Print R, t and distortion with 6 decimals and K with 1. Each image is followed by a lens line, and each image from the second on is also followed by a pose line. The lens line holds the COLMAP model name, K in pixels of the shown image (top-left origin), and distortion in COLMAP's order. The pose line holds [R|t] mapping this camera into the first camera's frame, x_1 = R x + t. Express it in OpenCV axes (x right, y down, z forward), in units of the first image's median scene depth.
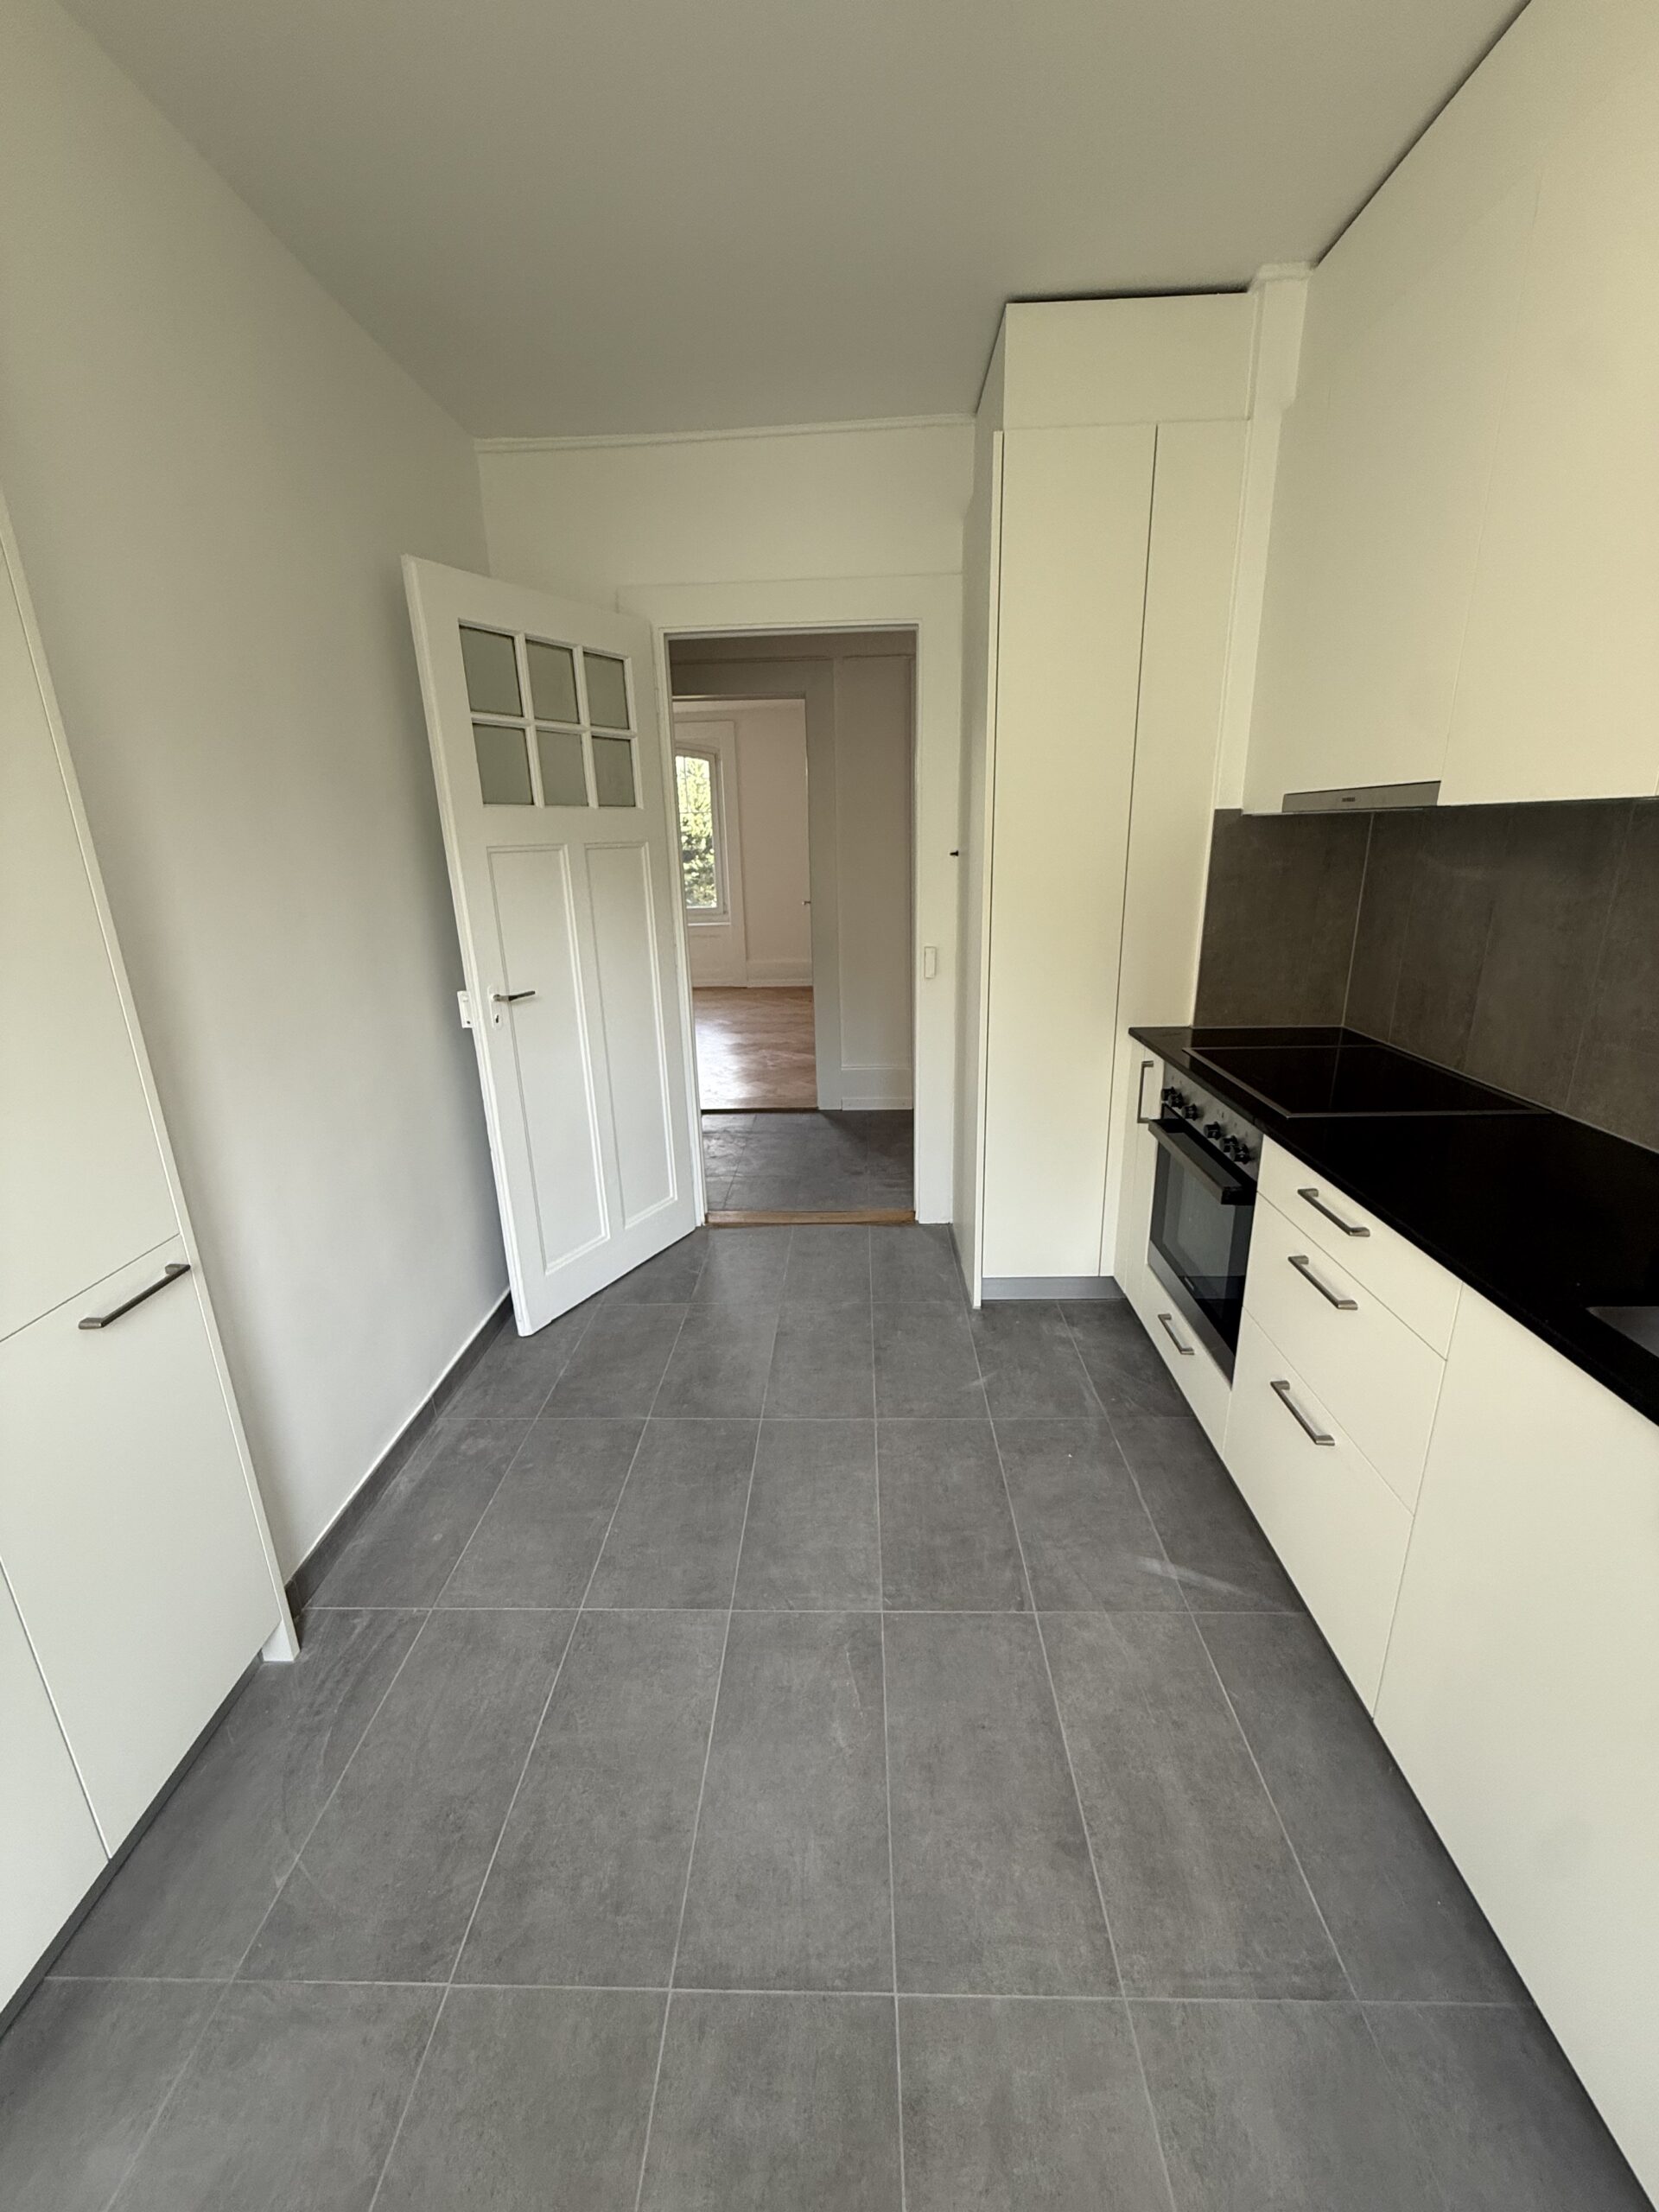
lens RADIAL K [[876.4, 0, 829.5], [0, 876.4, 1106.0], [0, 0, 1]] dist [-0.032726, -0.000023]
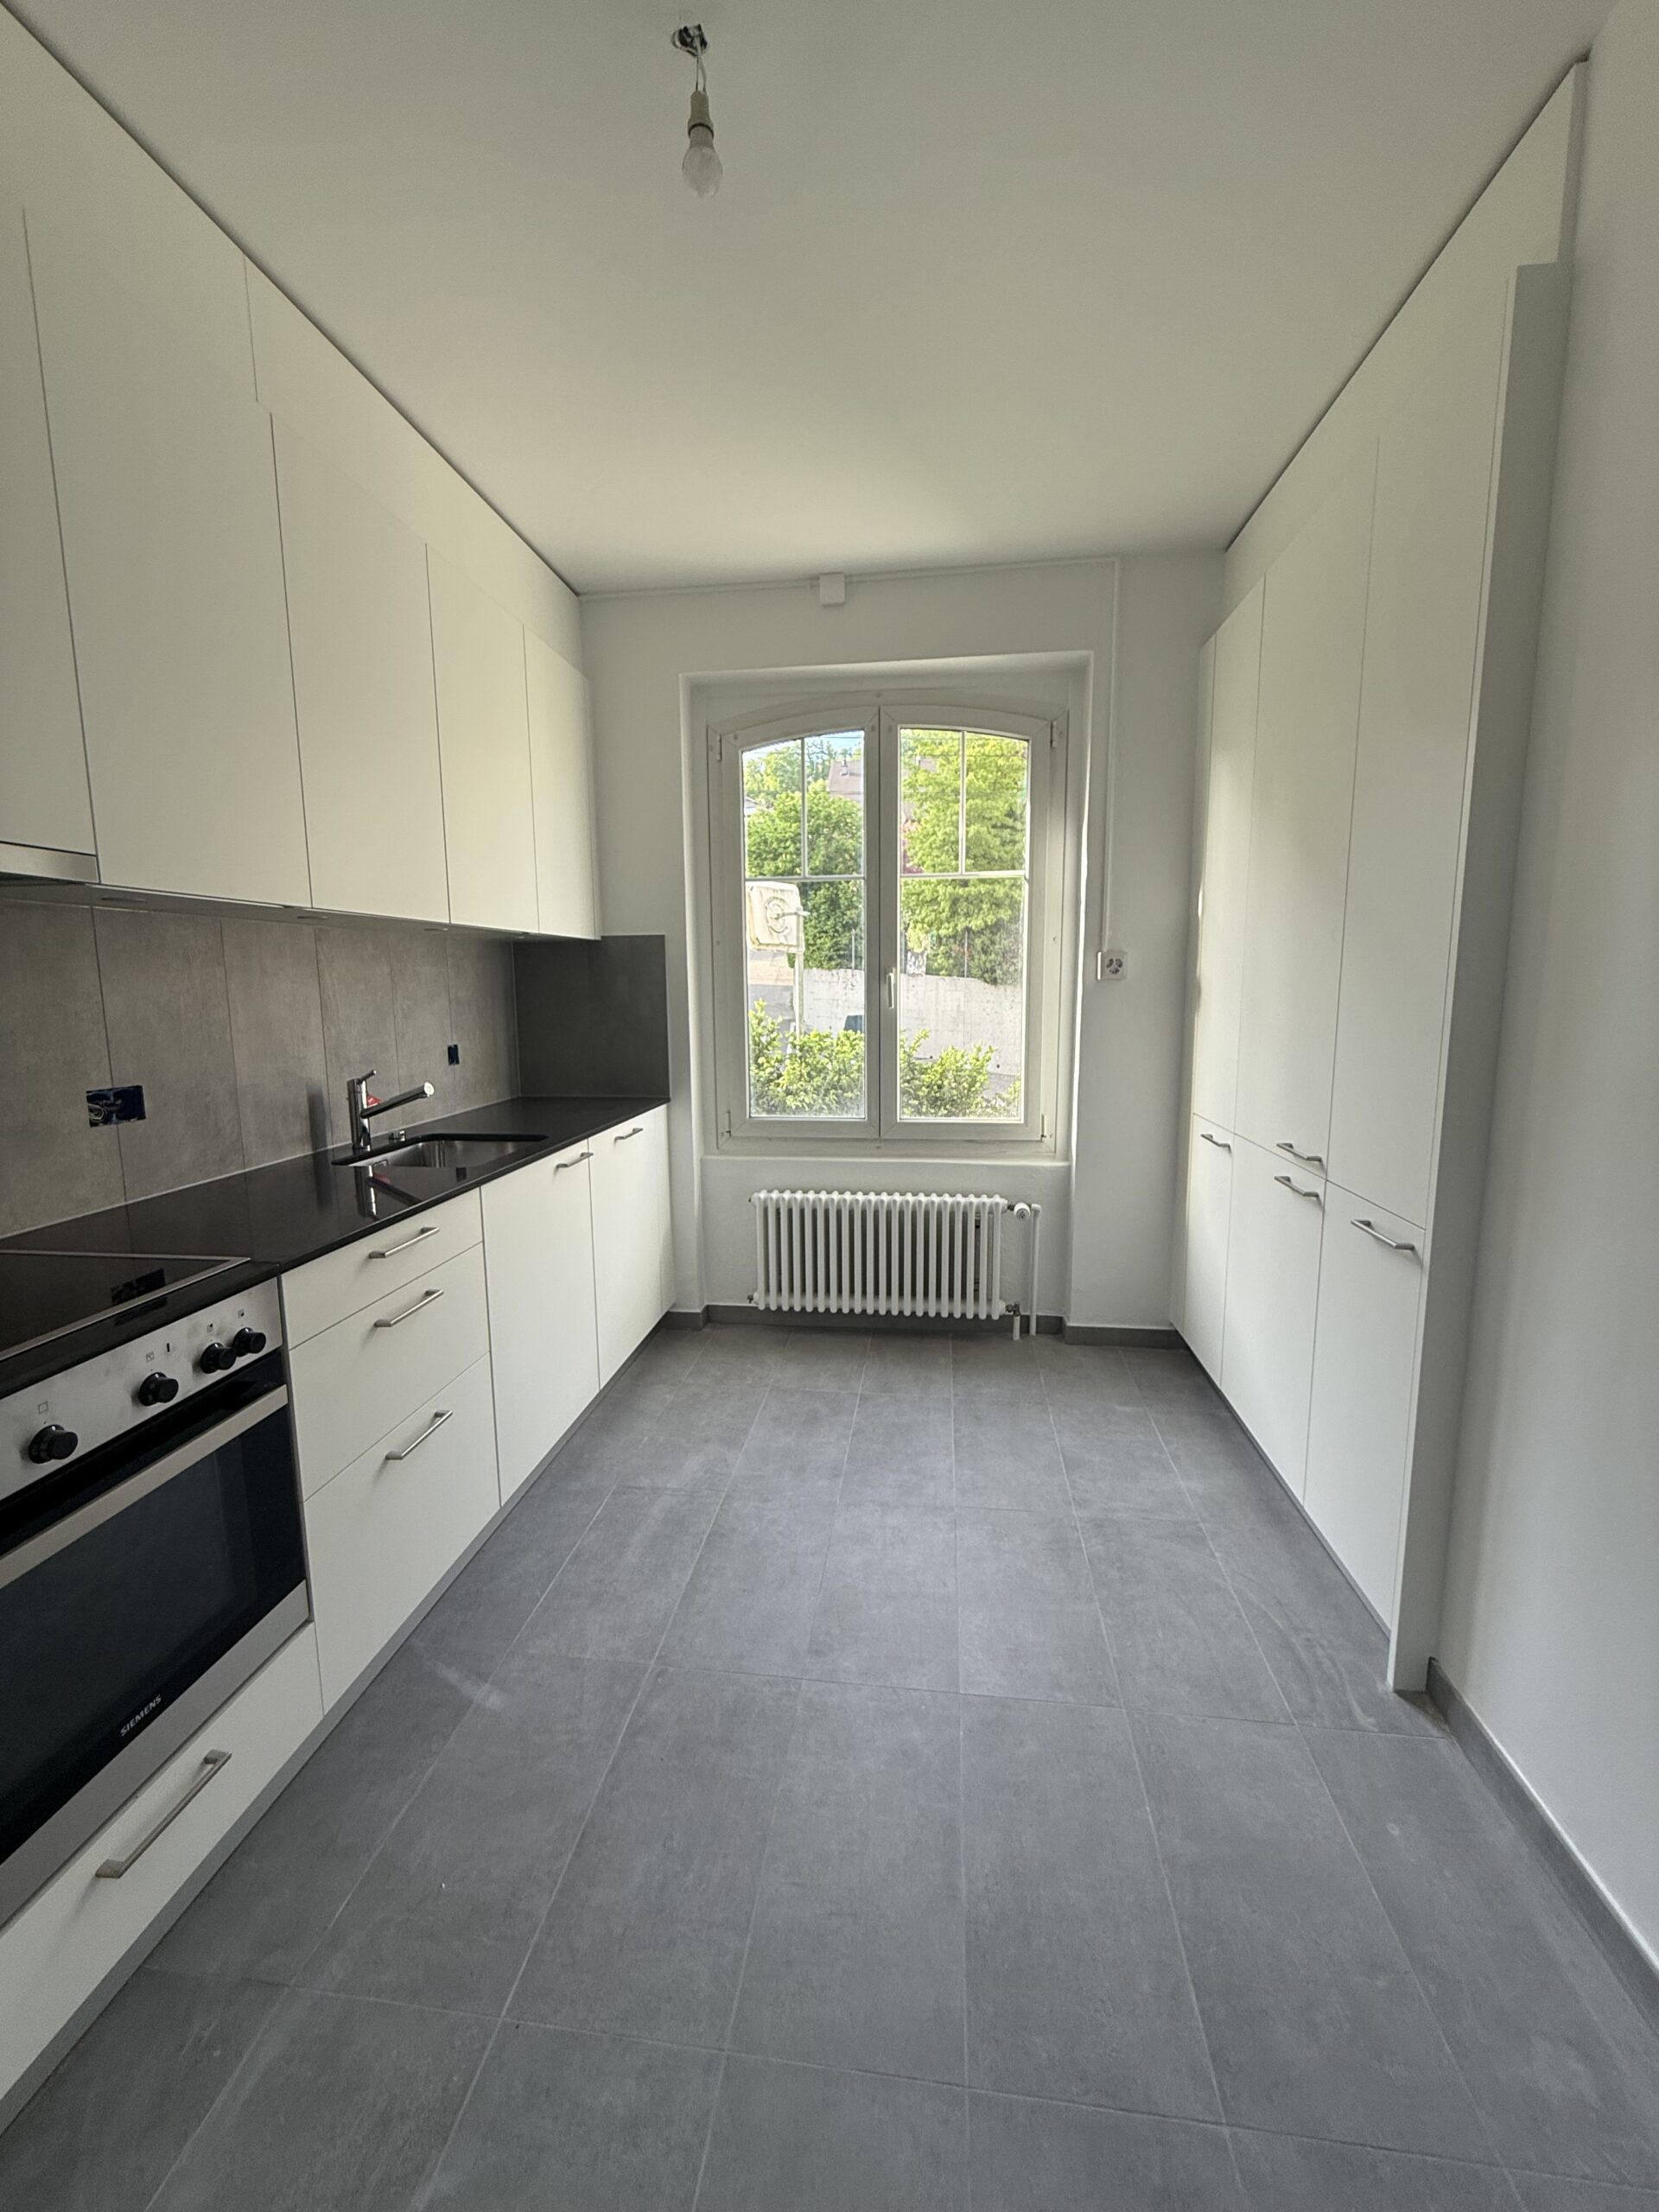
lens RADIAL K [[876.4, 0, 829.5], [0, 876.4, 1106.0], [0, 0, 1]] dist [-0.032726, -0.000023]
pose [[-0.994739, 0.020428, 0.100385, -0.085549], [0.060163, 0.909618, 0.411067, -0.422447], [-0.082915, 0.414944, -0.906061, 1.679889]]
